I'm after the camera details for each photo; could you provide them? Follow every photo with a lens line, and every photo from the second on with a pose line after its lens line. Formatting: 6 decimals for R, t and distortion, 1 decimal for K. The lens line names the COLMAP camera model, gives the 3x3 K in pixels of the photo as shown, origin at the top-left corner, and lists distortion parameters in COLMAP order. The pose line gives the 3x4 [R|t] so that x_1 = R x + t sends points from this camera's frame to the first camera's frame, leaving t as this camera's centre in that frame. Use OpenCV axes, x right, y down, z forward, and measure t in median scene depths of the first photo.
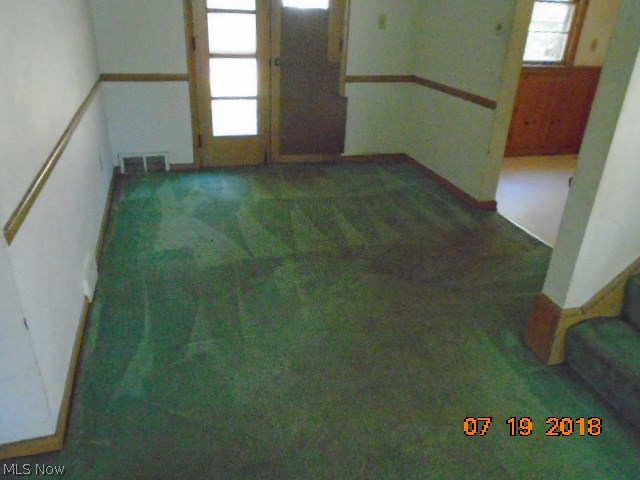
lens RADIAL K [[493.4, 0, 318.1], [0, 493.4, 239.7], [0, 0, 1]] dist [0.000526, -0.002179]
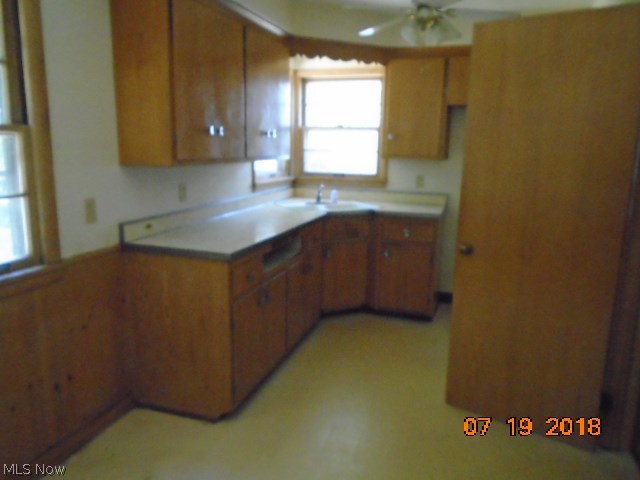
lens RADIAL K [[493.4, 0, 319.4], [0, 493.4, 241.9], [0, 0, 1]] dist [0.000526, -0.002179]
pose [[0.567031, -0.193366, 0.800678, 0.297555], [0.359617, 0.932635, -0.029442, -0.273420], [-0.741048, 0.304632, 0.598371, 0.560711]]
